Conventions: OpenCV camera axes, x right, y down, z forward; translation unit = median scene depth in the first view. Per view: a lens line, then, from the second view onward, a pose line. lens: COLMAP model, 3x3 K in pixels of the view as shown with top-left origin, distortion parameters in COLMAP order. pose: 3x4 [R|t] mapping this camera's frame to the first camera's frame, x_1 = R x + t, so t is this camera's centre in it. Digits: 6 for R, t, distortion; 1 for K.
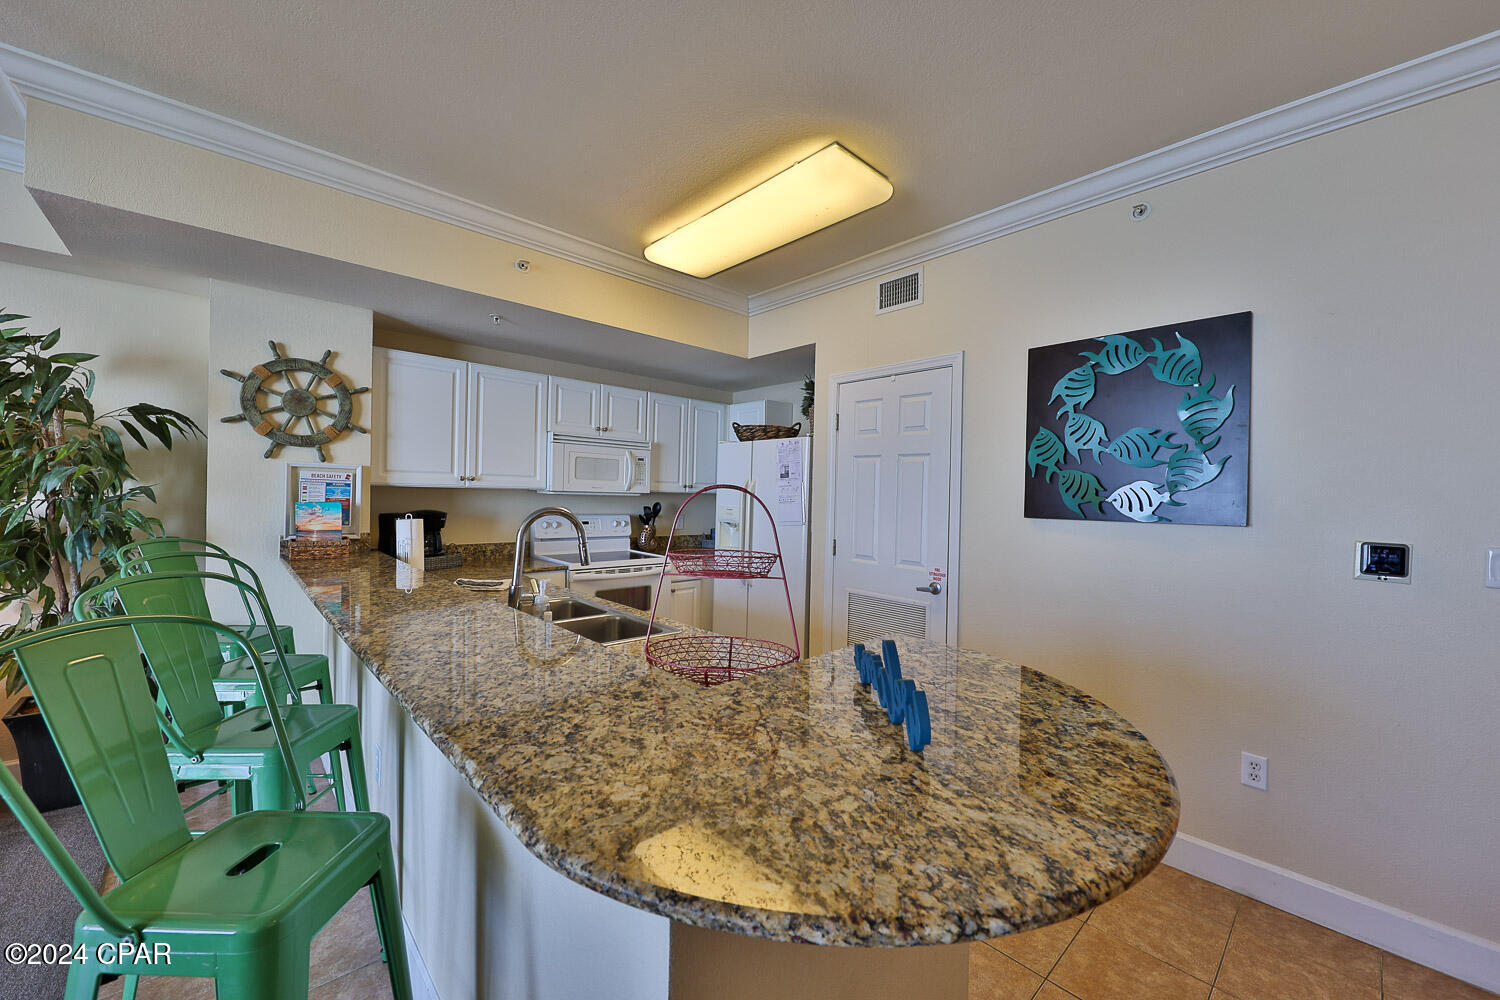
lens RADIAL K [[574.6, 0, 751.2], [0, 574.6, 496.7], [0, 0, 1]] dist [-0.000467, -0.000155]
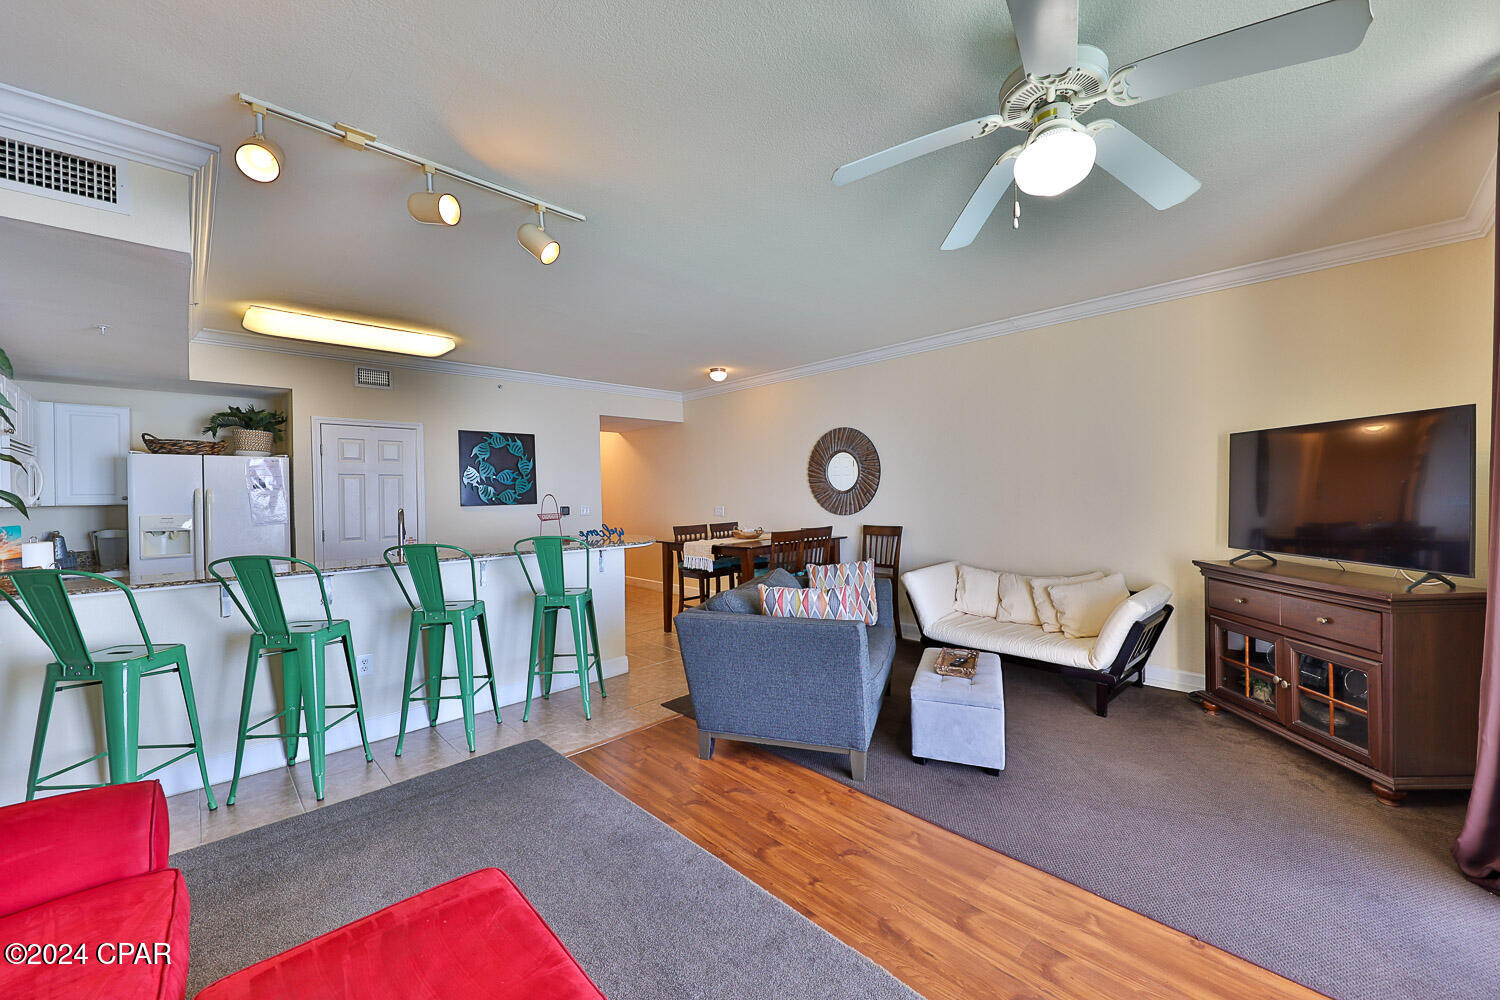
lens RADIAL K [[570.6, 0, 759.2], [0, 570.6, 494.9], [0, 0, 1]] dist [0.011772, -0.006656]
pose [[-0.030529, -0.023227, 0.999264, -1.589340], [0.021592, 0.999481, 0.023892, -0.032117], [-0.999301, 0.022306, -0.030011, -0.077183]]
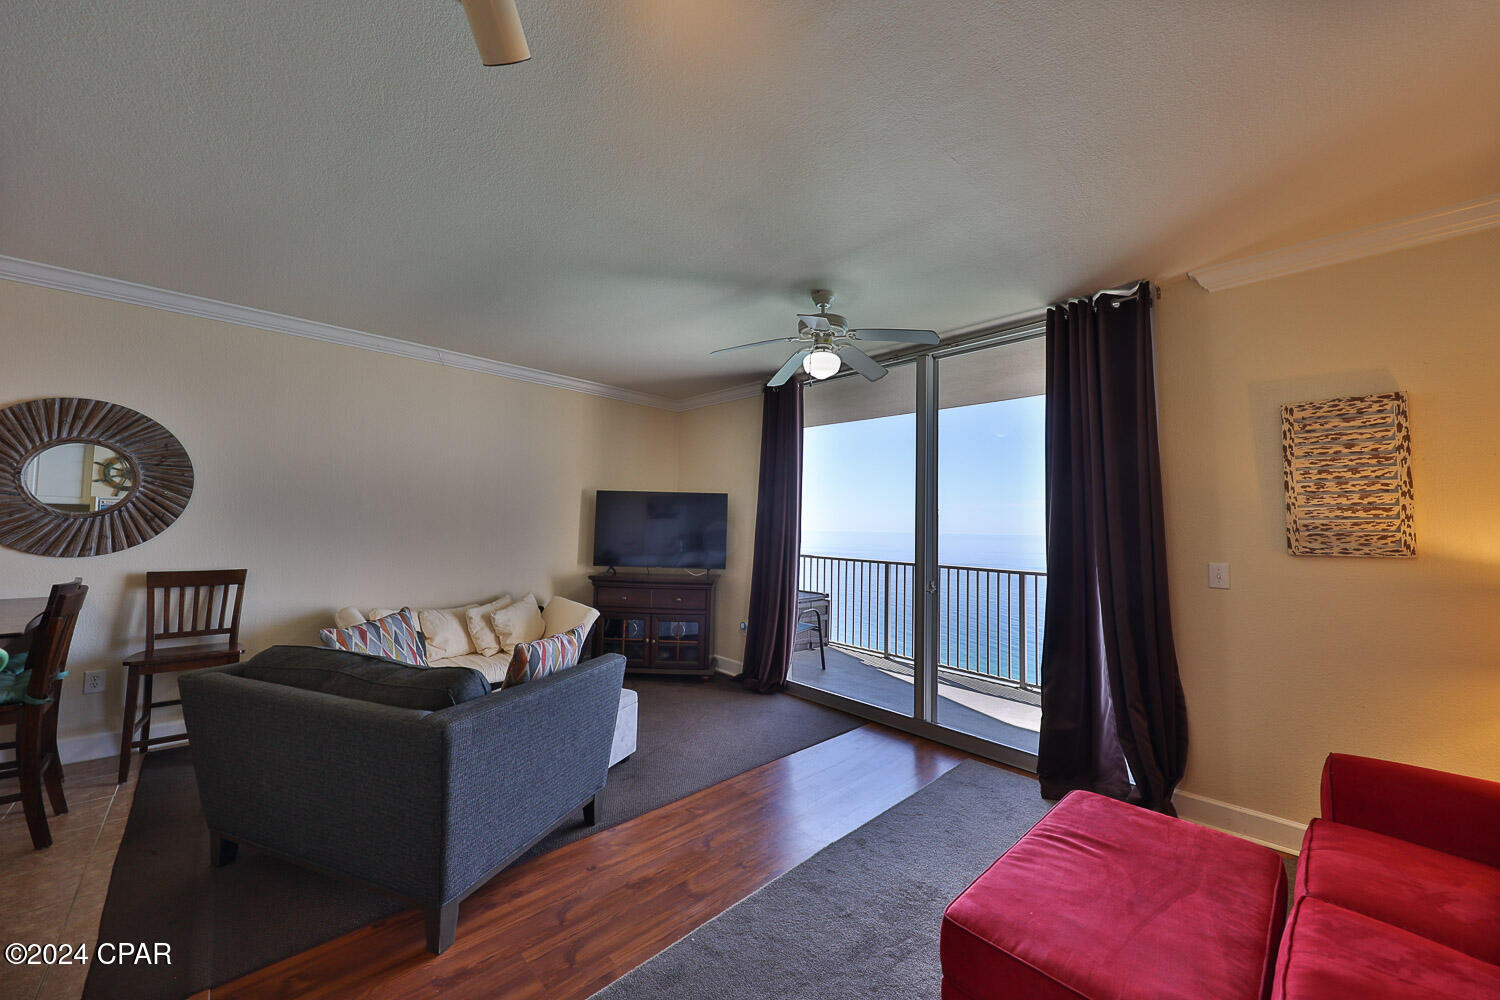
lens RADIAL K [[542.4, 0, 755.4], [0, 542.4, 495.0], [0, 0, 1]] dist [0.007655, -0.005036]
pose [[-0.999011, -0.041659, -0.015528, -0.876706], [-0.040775, 0.997735, -0.053499, -0.023429], [0.017721, -0.052813, -0.998447, 0.651205]]
